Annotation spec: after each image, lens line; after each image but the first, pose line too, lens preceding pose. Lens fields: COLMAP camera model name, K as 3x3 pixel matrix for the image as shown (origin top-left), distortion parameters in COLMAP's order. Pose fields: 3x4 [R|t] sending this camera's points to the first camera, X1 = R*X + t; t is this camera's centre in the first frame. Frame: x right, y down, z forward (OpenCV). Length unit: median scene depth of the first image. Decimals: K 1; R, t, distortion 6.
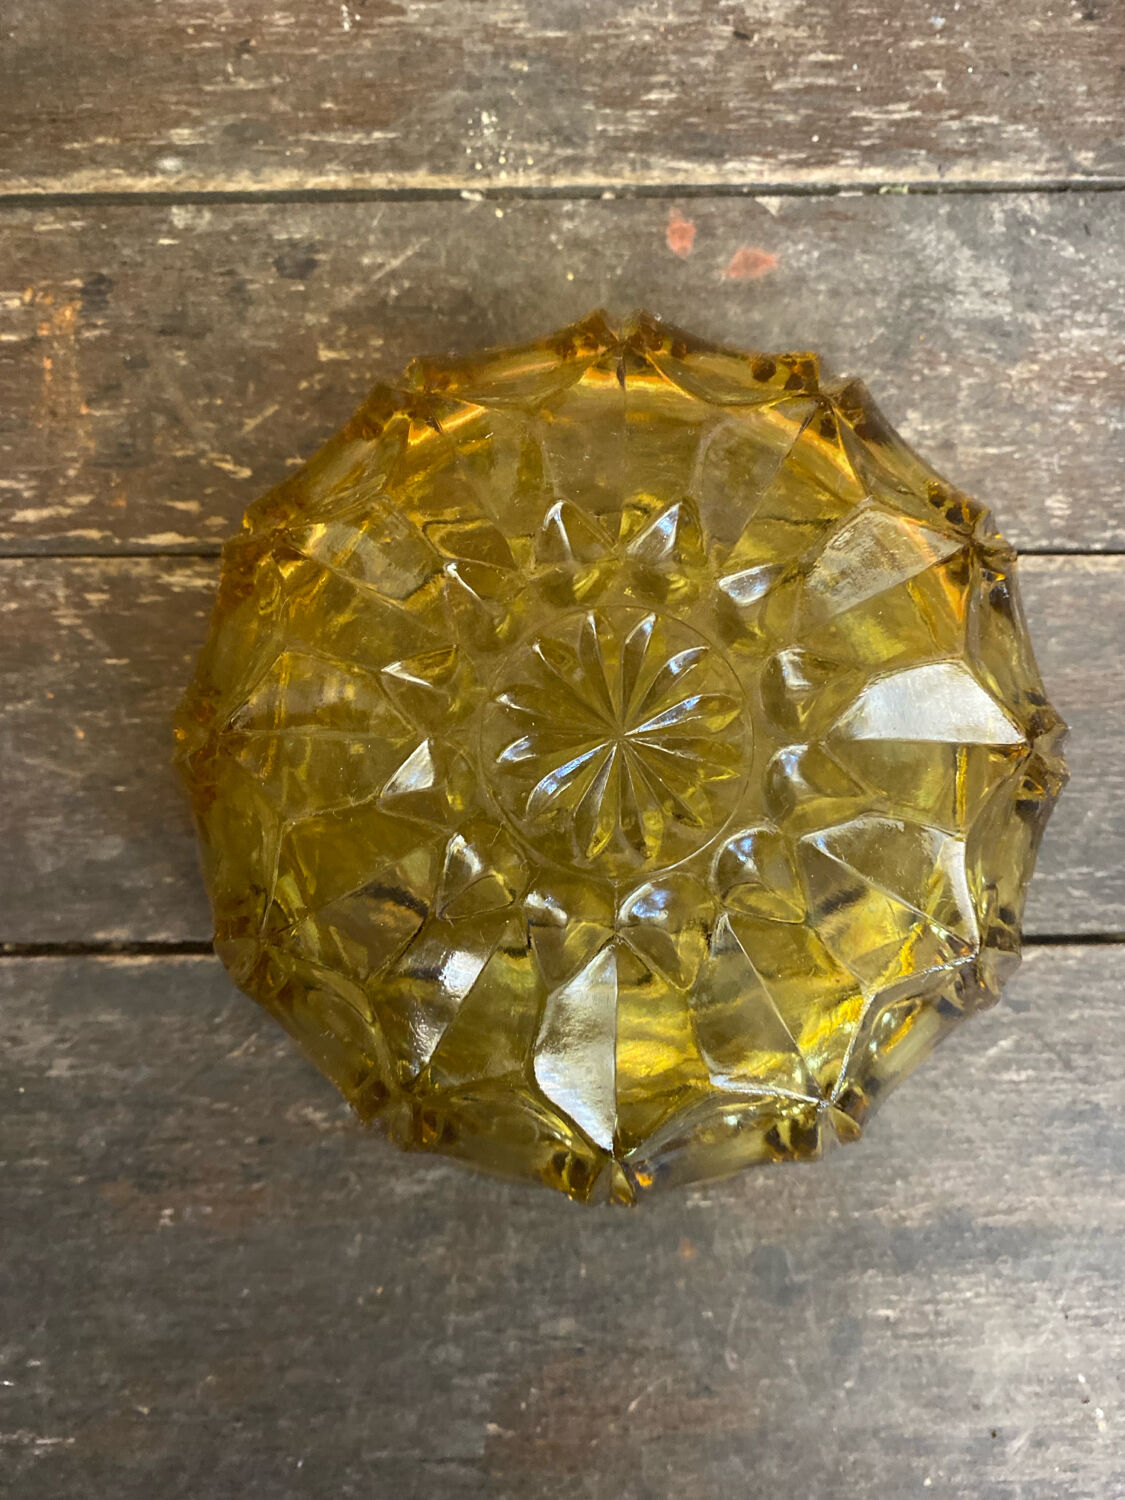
lens RADIAL K [[1026.7, 0, 570.6], [0, 1026.7, 758.8], [0, 0, 1]] dist [-0.025433, 0.018320]
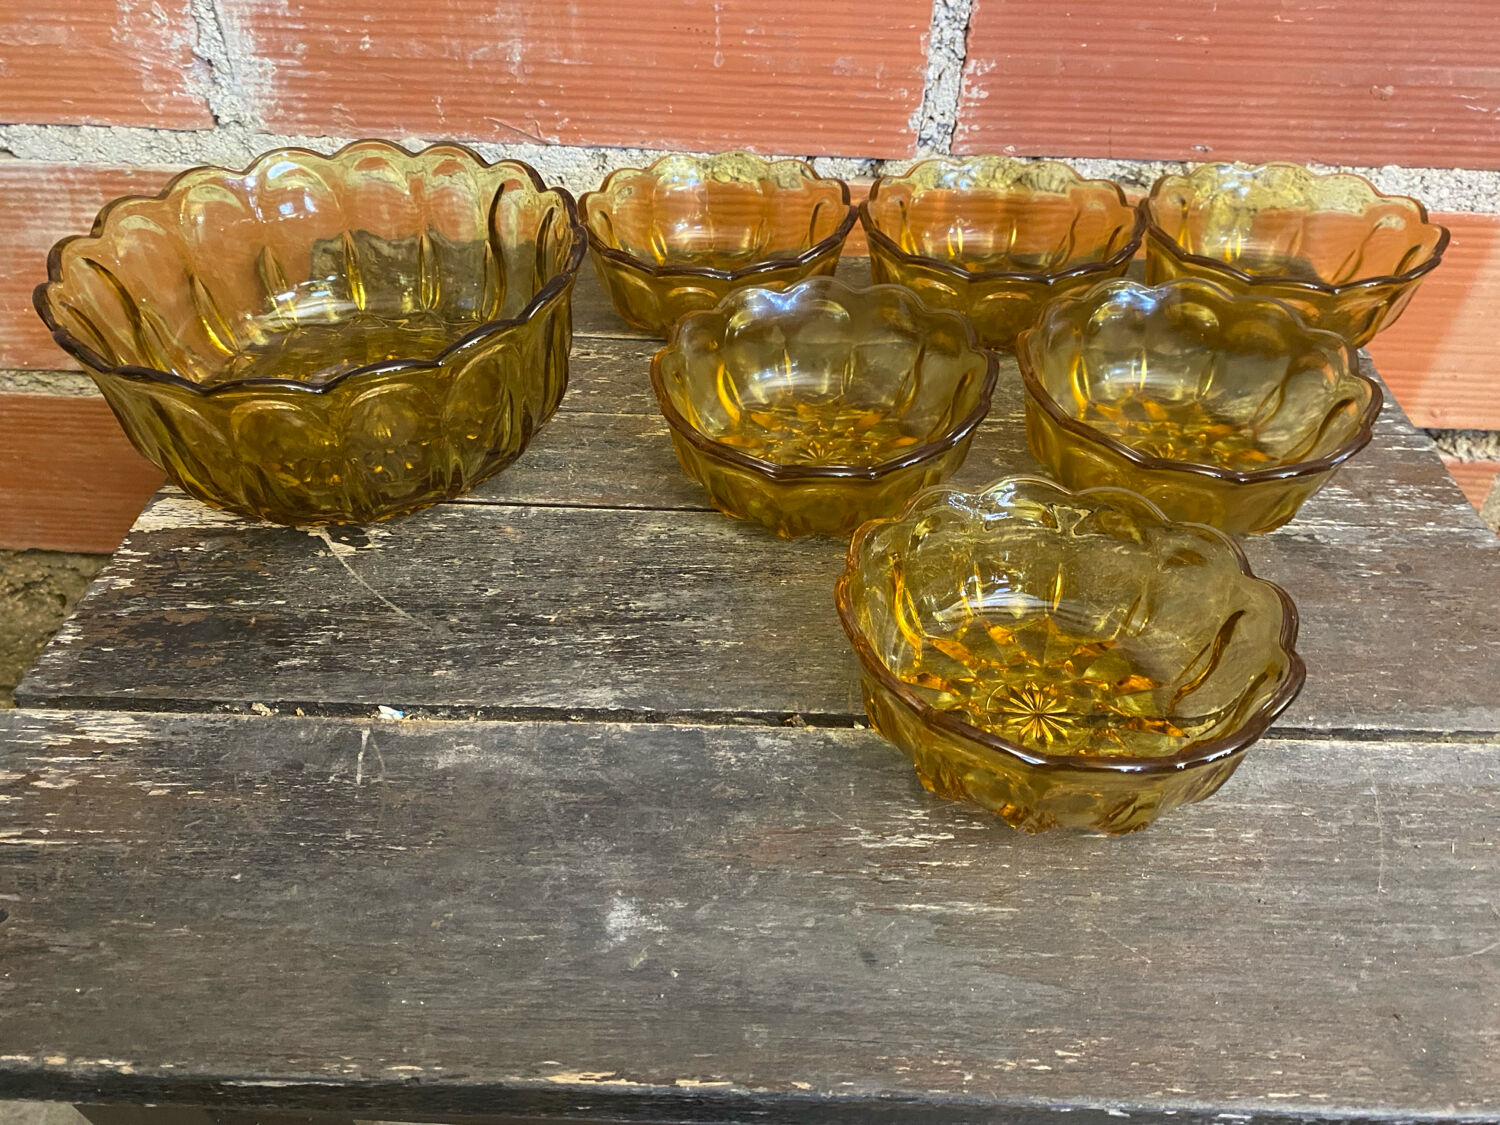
lens RADIAL K [[1161.1, 0, 749.7], [0, 1161.1, 551.4], [0, 0, 1]] dist [0.001298, -0.004045]
pose [[0.998338, 0.052248, -0.024300, -0.414488], [-0.054138, 0.706092, -0.706047, 2.302225], [-0.019731, 0.706190, 0.707748, -0.949882]]
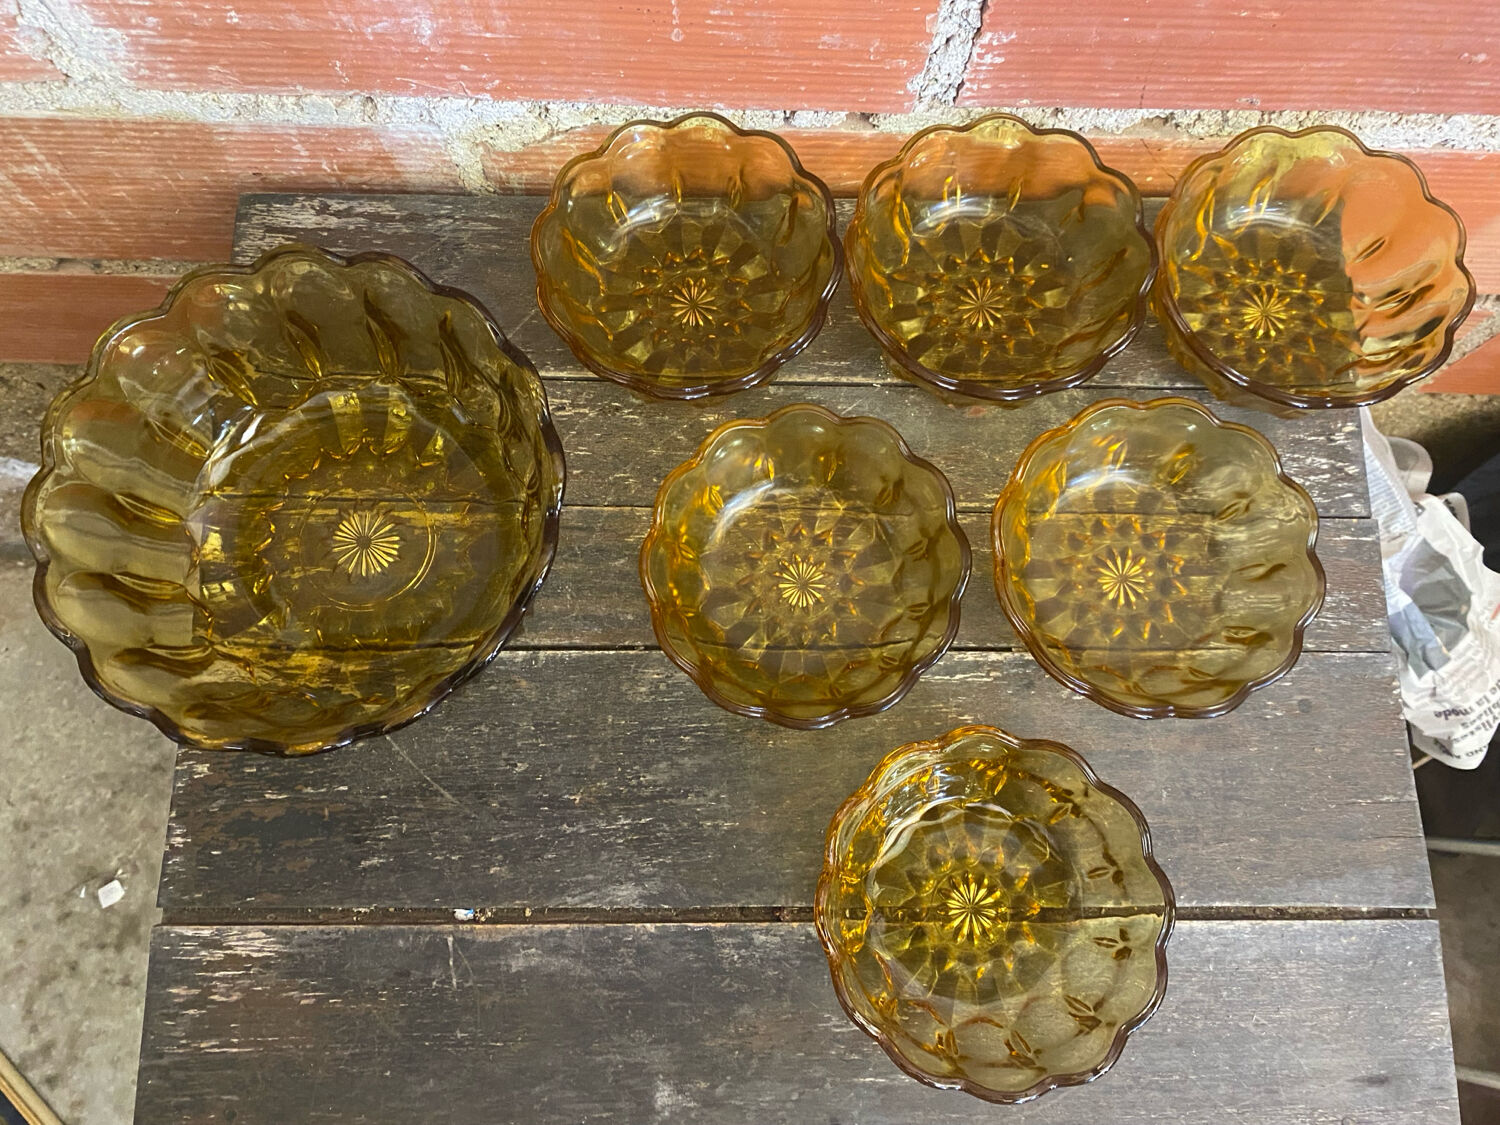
lens RADIAL K [[1161.1, 0, 756.2], [0, 1161.1, 590.5], [0, 0, 1]] dist [0.001298, -0.004045]
pose [[0.999499, 0.020774, 0.023859, -0.519050], [-0.016855, 0.987913, -0.154092, 0.524258], [-0.026772, 0.153612, 0.987768, -2.150846]]
